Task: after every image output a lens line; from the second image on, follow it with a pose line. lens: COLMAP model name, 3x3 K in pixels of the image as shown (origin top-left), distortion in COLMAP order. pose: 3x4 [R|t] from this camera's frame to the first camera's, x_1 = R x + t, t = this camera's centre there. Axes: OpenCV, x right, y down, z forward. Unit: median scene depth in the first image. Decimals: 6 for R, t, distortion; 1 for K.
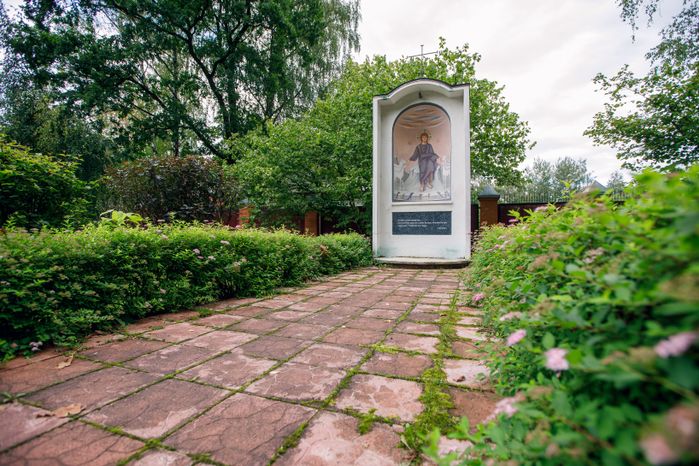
lens RADIAL K [[327.4, 0, 349.5], [0, 327.4, 233.0], [0, 0, 1]] dist [-0.052060, 0.024729]
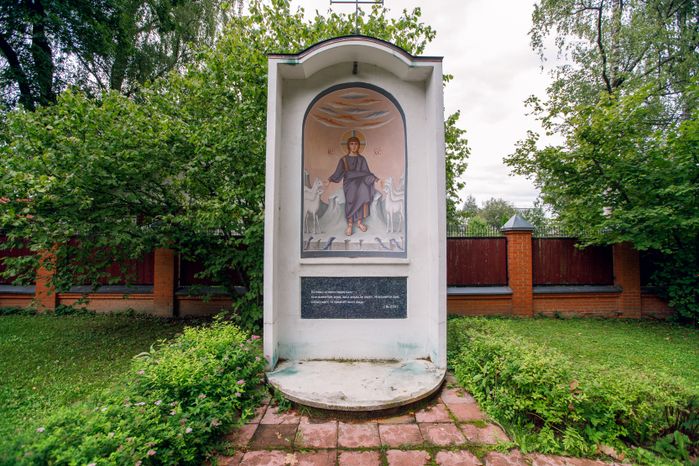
lens RADIAL K [[327.4, 0, 349.5], [0, 327.4, 233.0], [0, 0, 1]] dist [-0.052060, 0.024729]
pose [[0.938519, 0.014731, 0.344914, 0.019160], [-0.001381, 0.999241, -0.038918, -0.109182], [-0.345226, 0.036049, 0.937827, 0.448726]]
